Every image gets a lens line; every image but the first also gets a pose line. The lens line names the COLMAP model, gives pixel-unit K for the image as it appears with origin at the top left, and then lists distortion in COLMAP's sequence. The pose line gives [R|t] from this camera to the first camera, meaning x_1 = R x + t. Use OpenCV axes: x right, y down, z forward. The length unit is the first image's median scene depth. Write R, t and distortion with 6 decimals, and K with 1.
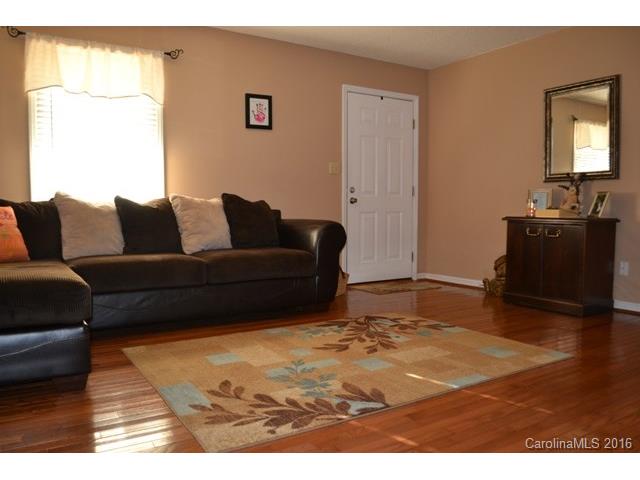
lens RADIAL K [[512.2, 0, 320.0], [0, 512.2, 240.0], [0, 0, 1]] dist [-0.072089, -0.002705]
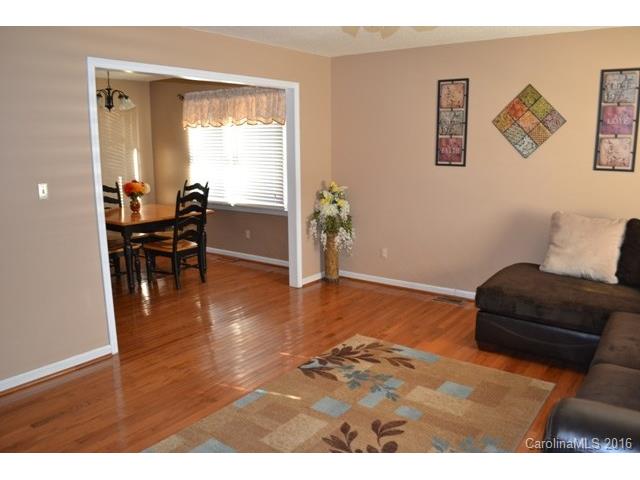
lens RADIAL K [[512.2, 0, 320.0], [0, 512.2, 240.0], [0, 0, 1]] dist [-0.072089, -0.002705]
pose [[-0.929245, 0.075952, -0.361574, 0.581396], [-0.016398, 0.969199, 0.245733, -0.445183], [0.369101, 0.234276, -0.899377, 2.207377]]
